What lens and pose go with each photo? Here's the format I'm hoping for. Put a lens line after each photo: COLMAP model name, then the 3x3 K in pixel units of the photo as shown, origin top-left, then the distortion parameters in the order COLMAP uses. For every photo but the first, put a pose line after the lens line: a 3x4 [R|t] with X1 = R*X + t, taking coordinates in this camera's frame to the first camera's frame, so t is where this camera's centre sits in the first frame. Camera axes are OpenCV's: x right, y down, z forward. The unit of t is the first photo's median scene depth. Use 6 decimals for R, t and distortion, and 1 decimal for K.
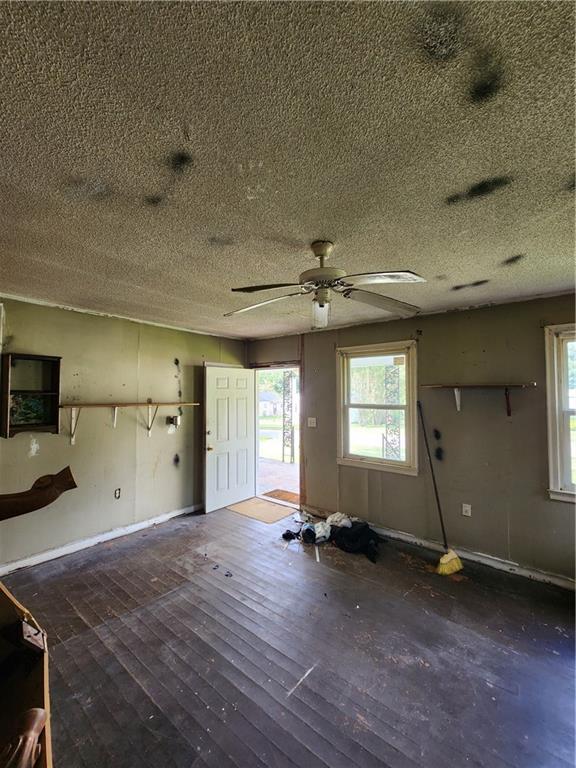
lens RADIAL K [[312.4, 0, 287.0], [0, 312.4, 383.9], [0, 0, 1]] dist [0.002147, -0.001595]
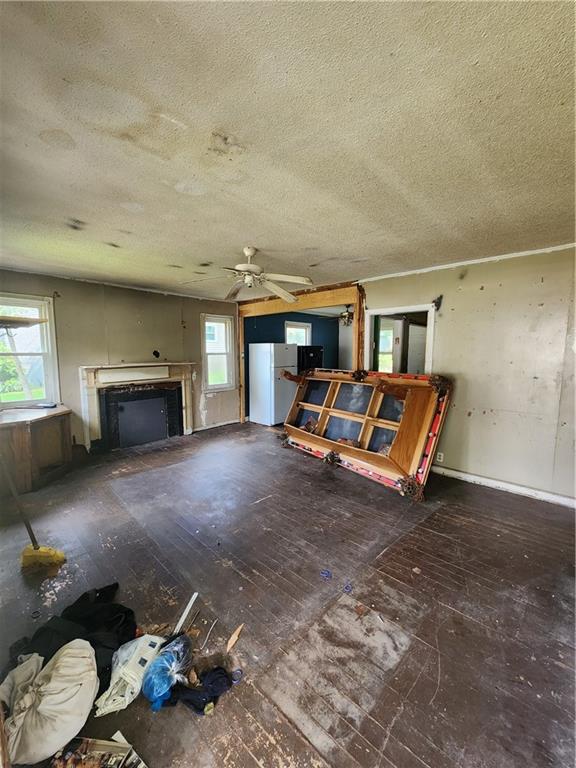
lens RADIAL K [[312.4, 0, 290.1], [0, 312.4, 381.5], [0, 0, 1]] dist [0.002147, -0.001595]
pose [[-0.997278, -0.016349, 0.071892, -0.130616], [-0.012090, 0.998168, 0.059290, 0.086006], [-0.072730, 0.058260, -0.995649, 1.563139]]
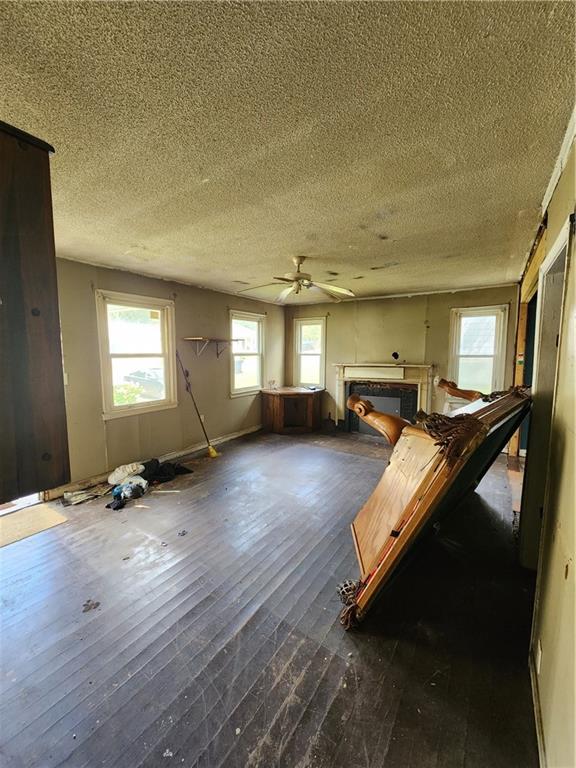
lens RADIAL K [[312.4, 0, 289.4], [0, 312.4, 382.8], [0, 0, 1]] dist [0.002147, -0.001595]
pose [[-0.093876, -0.108500, 0.989654, -0.988704], [-0.039905, 0.993655, 0.105153, 0.038575], [-0.994784, -0.029621, -0.097611, 0.707732]]
